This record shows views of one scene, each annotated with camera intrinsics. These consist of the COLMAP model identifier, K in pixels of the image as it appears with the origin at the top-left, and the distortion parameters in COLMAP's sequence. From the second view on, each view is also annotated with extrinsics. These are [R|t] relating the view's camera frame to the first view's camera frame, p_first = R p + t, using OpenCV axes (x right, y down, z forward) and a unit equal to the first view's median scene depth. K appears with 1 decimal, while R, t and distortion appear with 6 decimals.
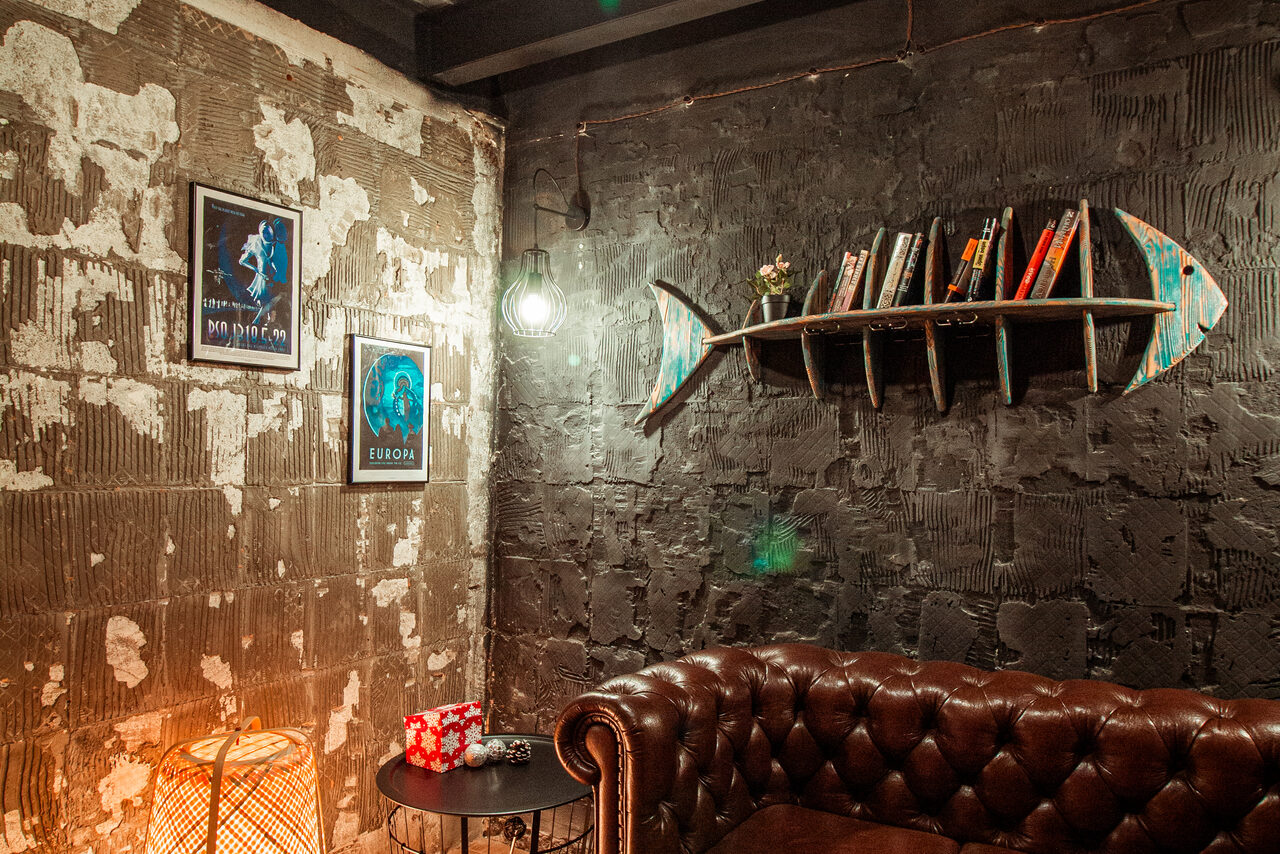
lens RADIAL K [[884.3, 0, 639.2], [0, 884.3, 438.5], [0, 0, 1]] dist [-0.000471, -0.012311]
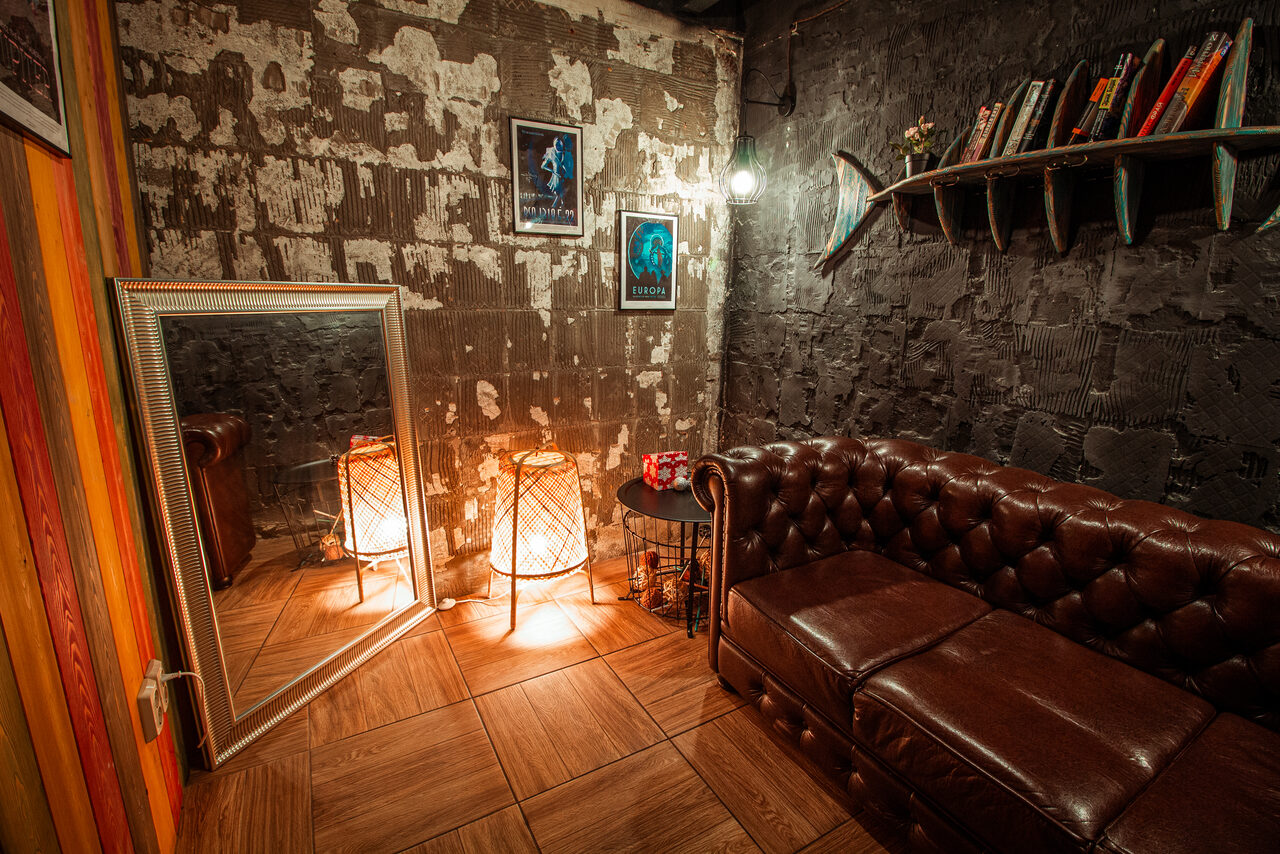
lens RADIAL K [[586.9, 0, 635.2], [0, 586.9, 416.9], [0, 0, 1]] dist [-0.004424, -0.009774]
pose [[0.881338, 0.101747, -0.461400, 0.228568], [0.004883, 0.974525, 0.224226, 0.003474], [0.472461, -0.199872, 0.858389, 0.081839]]
